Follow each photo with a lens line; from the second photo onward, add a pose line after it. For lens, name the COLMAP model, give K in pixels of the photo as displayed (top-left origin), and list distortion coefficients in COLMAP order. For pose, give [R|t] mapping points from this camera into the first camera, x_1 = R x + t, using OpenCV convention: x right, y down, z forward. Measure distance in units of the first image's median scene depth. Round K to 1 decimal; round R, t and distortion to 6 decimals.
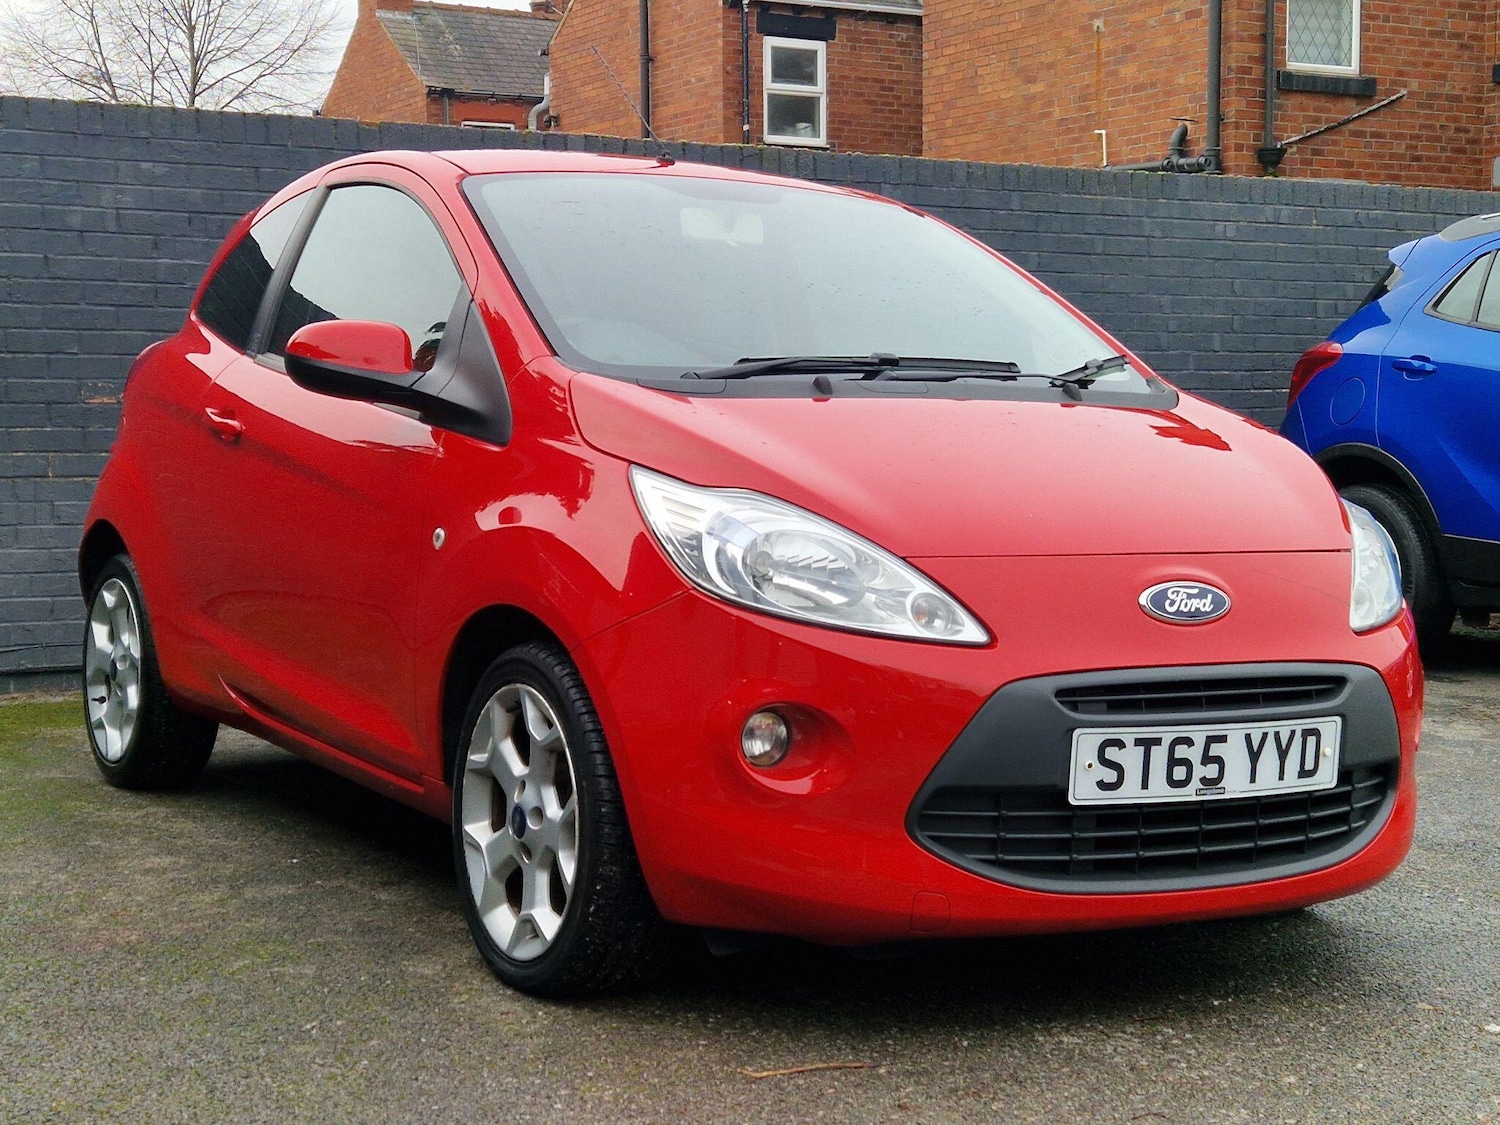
lens RADIAL K [[2373.2, 0, 757.4], [0, 2373.2, 533.2], [0, 0, 1]] dist [0.087861, 0.000000]
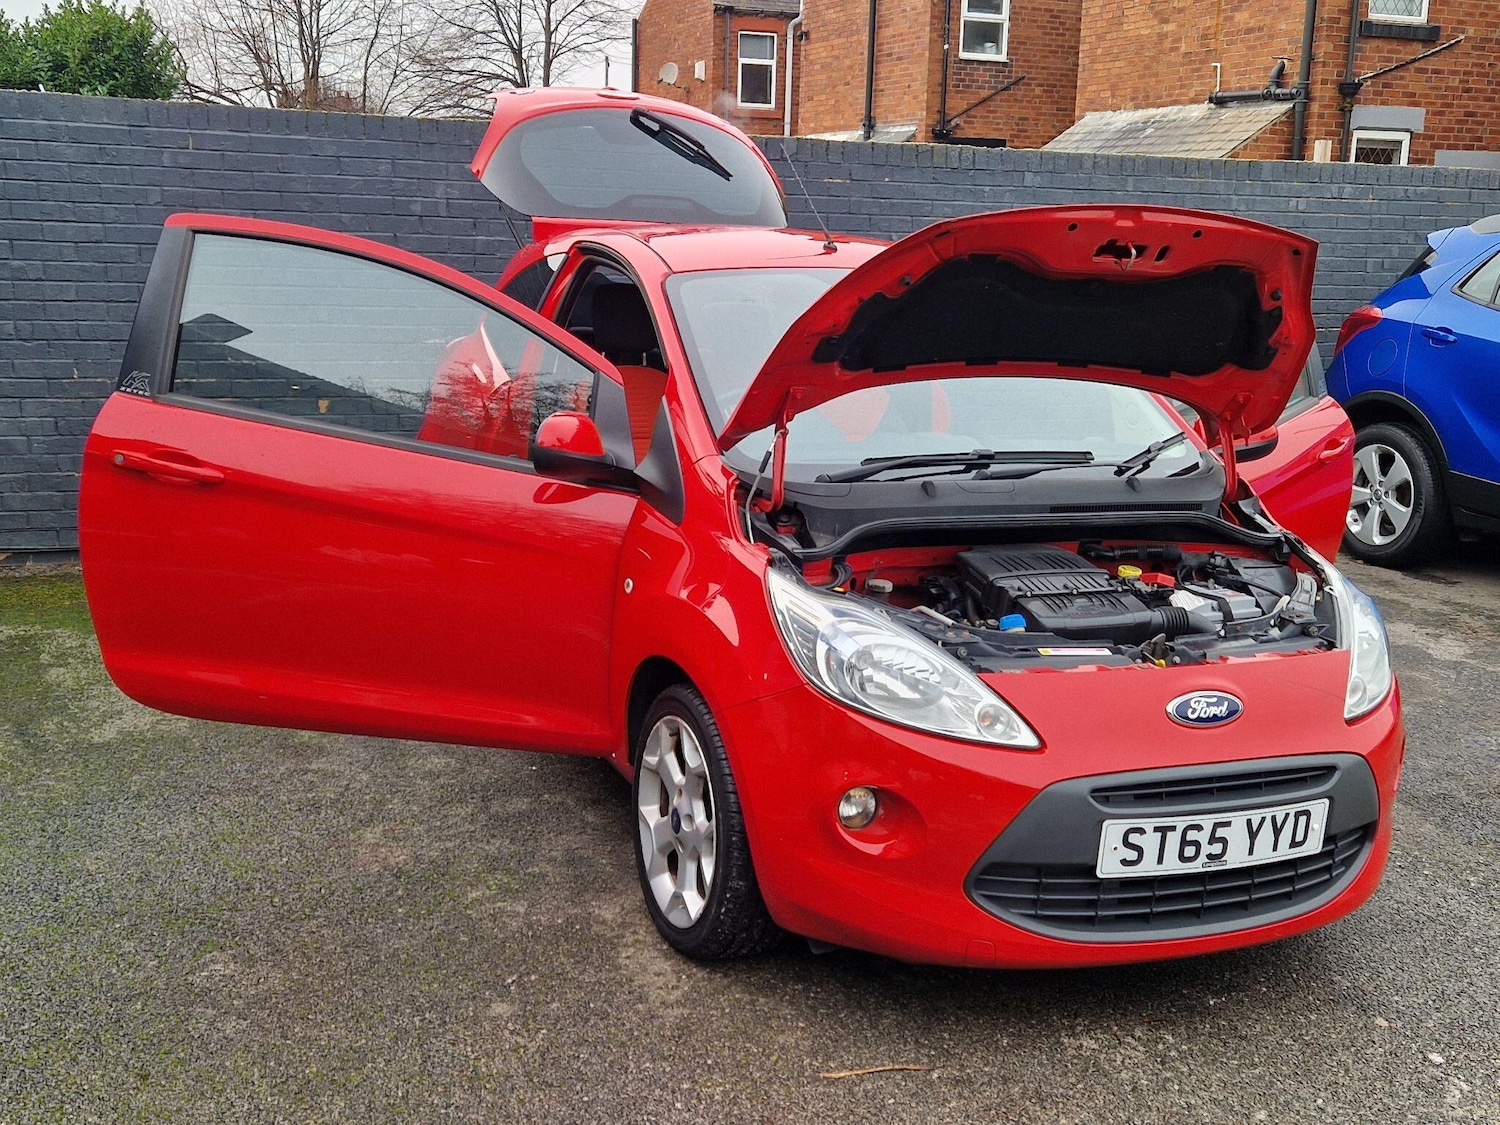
lens RADIAL K [[1683.6, 0, 749.1], [0, 1683.6, 521.4], [0, 0, 1]] dist [0.076105, 0.000000]
pose [[0.992509, 0.050735, -0.111138, 0.036667], [-0.036519, 0.991306, 0.126407, -0.170561], [0.116585, -0.121402, 0.985733, 0.111278]]
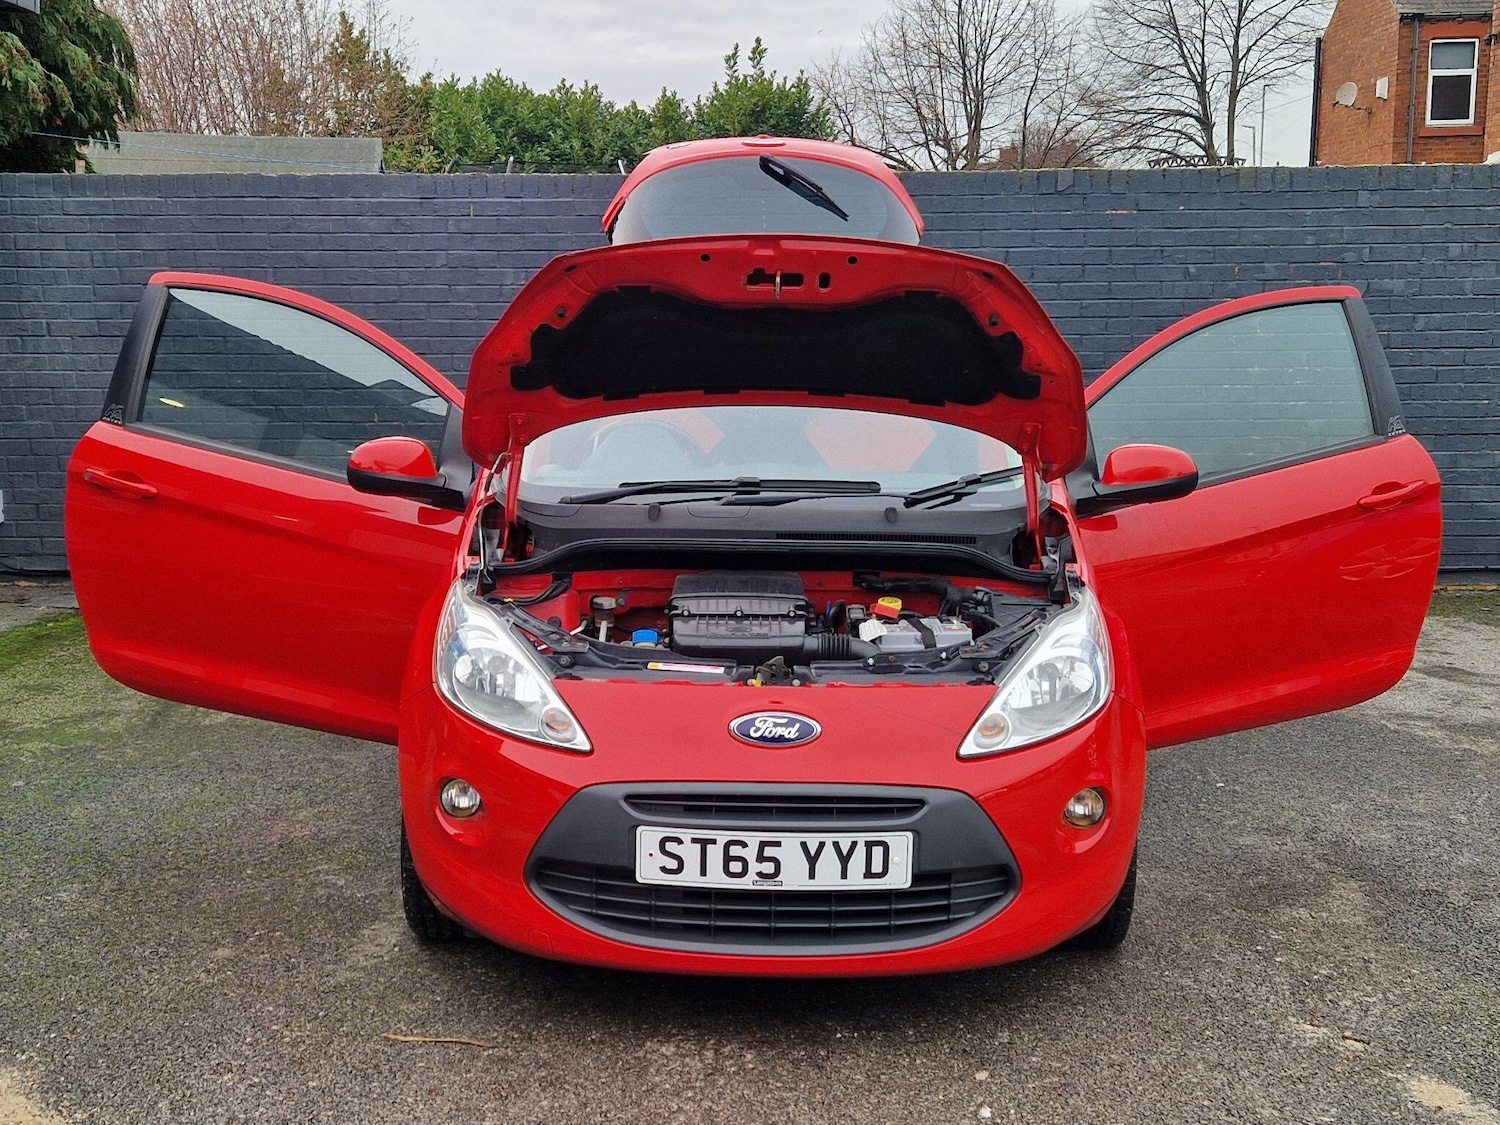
lens RADIAL K [[1796.2, 0, 754.1], [0, 1796.2, 539.9], [0, 0, 1]] dist [0.083072, 0.000000]
pose [[0.861000, 0.073175, -0.503313, 0.637754], [-0.019970, 0.993697, 0.110309, -0.173738], [0.508213, -0.084925, 0.857034, 0.190775]]
